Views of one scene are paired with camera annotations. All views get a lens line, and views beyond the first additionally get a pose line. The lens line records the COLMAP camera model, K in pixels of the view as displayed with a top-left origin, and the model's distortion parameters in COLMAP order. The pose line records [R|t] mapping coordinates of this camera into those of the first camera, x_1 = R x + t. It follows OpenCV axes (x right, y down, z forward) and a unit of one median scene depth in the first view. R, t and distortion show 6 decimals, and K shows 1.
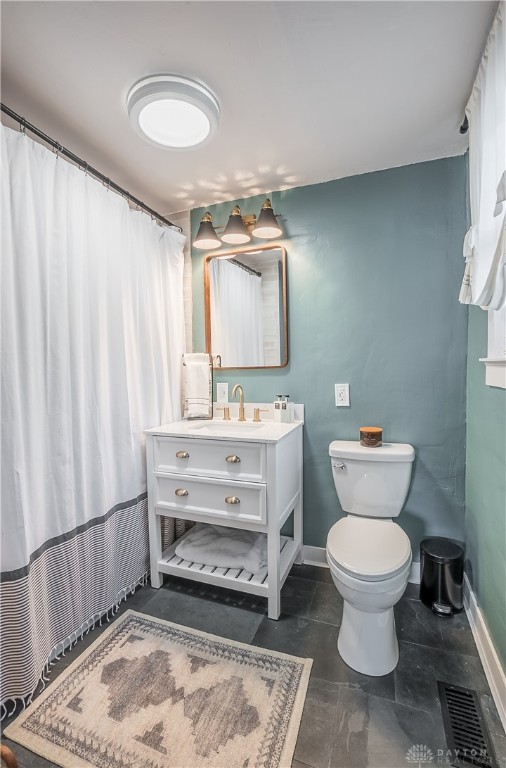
lens RADIAL K [[341.8, 0, 253.0], [0, 341.8, 384.0], [0, 0, 1]] dist [-0.051787, 0.020771]
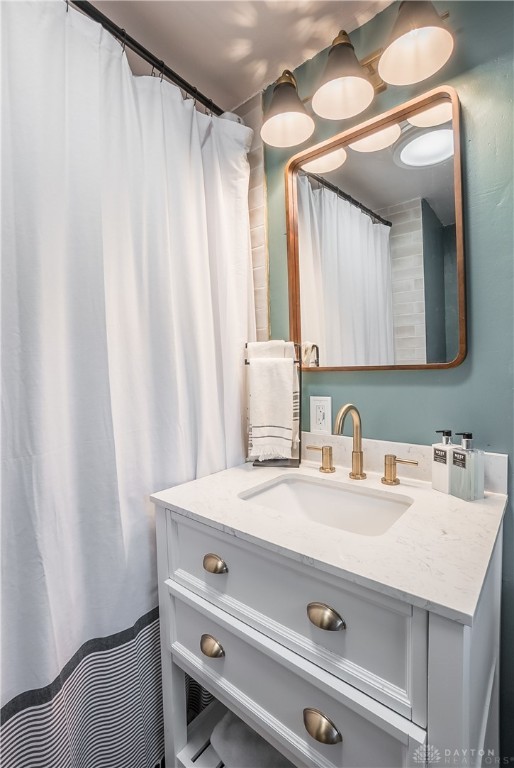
lens RADIAL K [[337.6, 0, 256.8], [0, 337.6, 371.6], [0, 0, 1]] dist [-0.050897, 0.014227]
pose [[0.942251, 0.003226, -0.334893, -0.008539], [-0.012765, 0.999573, -0.026287, -0.028215], [0.334665, 0.029044, 0.941889, 0.498220]]
